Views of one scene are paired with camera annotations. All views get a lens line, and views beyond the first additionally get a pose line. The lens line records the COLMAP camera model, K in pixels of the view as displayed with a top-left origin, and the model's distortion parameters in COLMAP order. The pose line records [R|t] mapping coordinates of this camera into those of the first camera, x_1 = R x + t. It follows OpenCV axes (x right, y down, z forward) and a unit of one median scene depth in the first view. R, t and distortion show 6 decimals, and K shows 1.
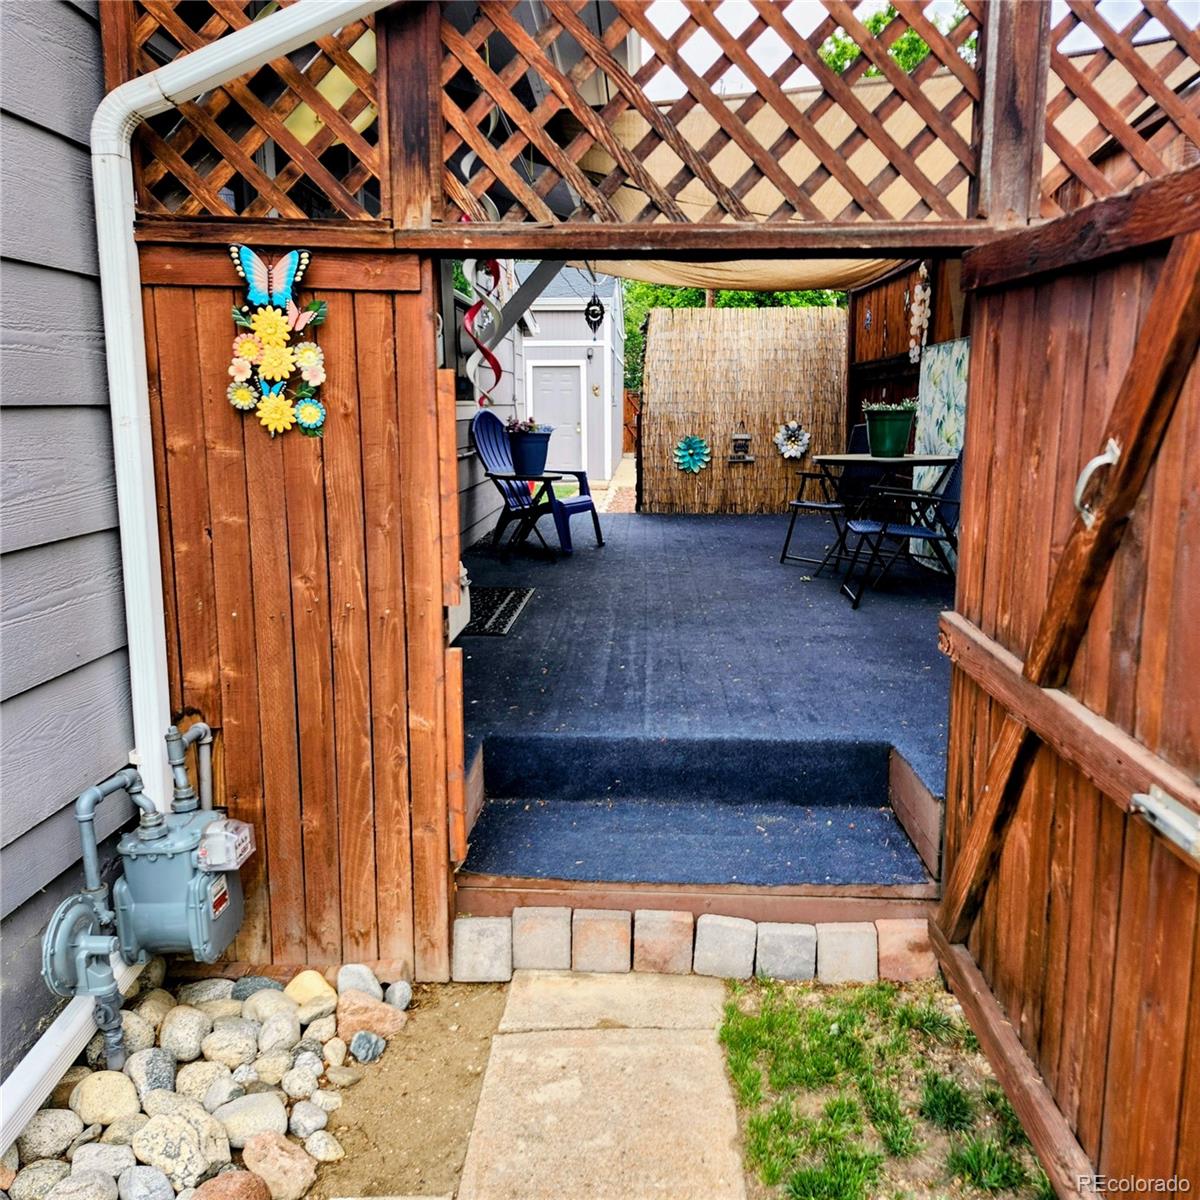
lens RADIAL K [[1137.4, 0, 595.1], [0, 1137.4, 604.0], [0, 0, 1]] dist [0.080231, 0.000000]
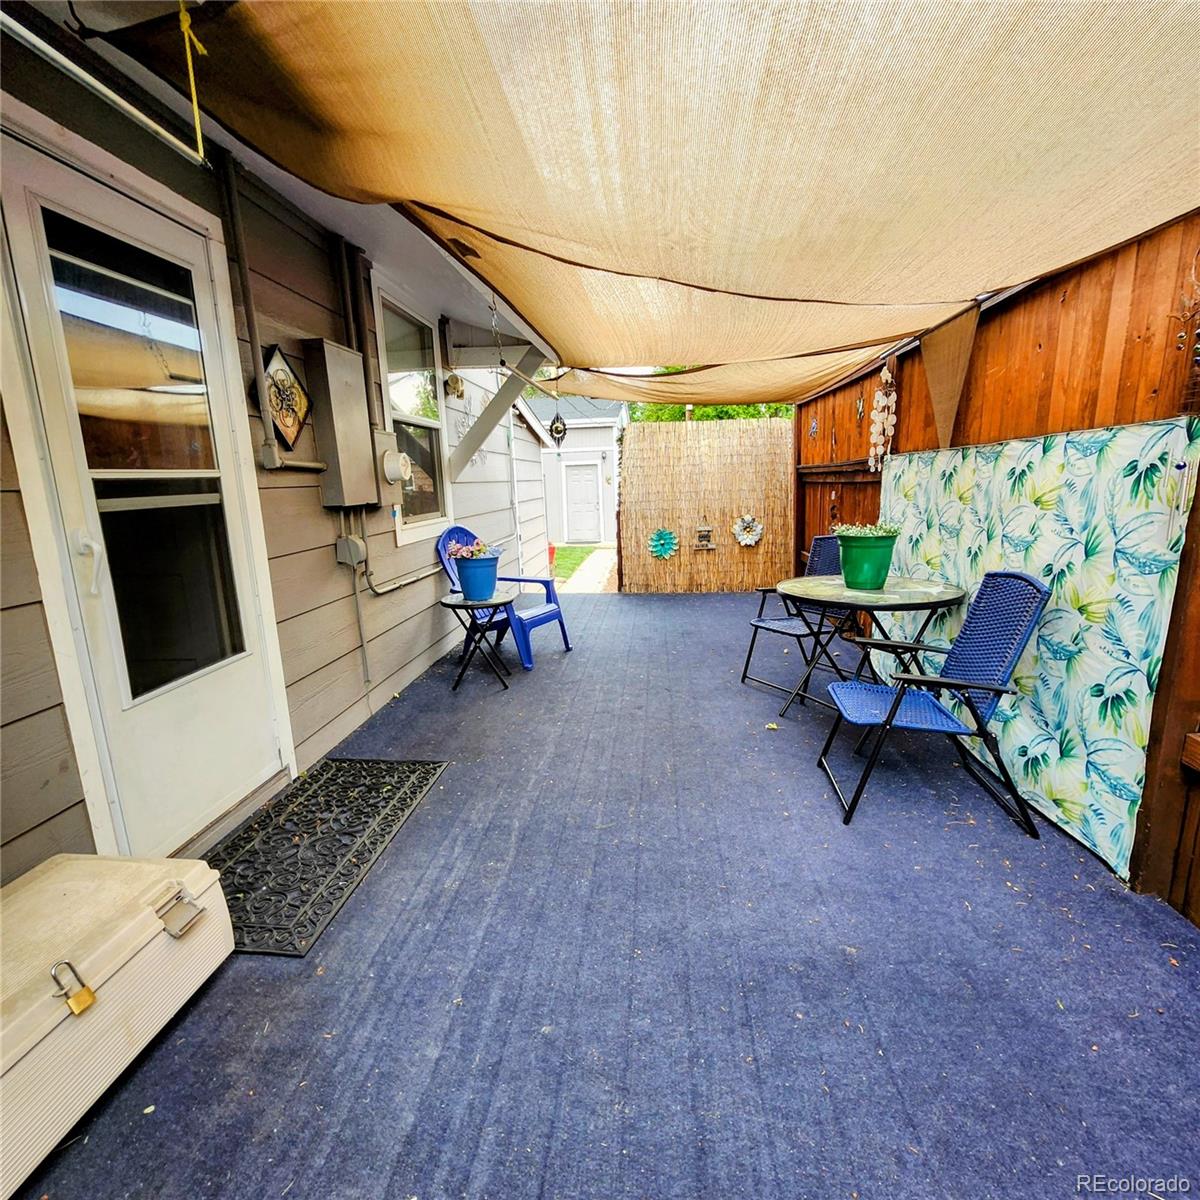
lens RADIAL K [[614.1, 0, 606.0], [0, 614.1, 595.3], [0, 0, 1]] dist [0.005860, 0.000460]
pose [[0.998512, -0.021913, -0.049934, 0.056764], [0.022776, 0.999600, 0.016782, -0.090995], [0.049546, -0.017894, 0.998612, 0.357147]]
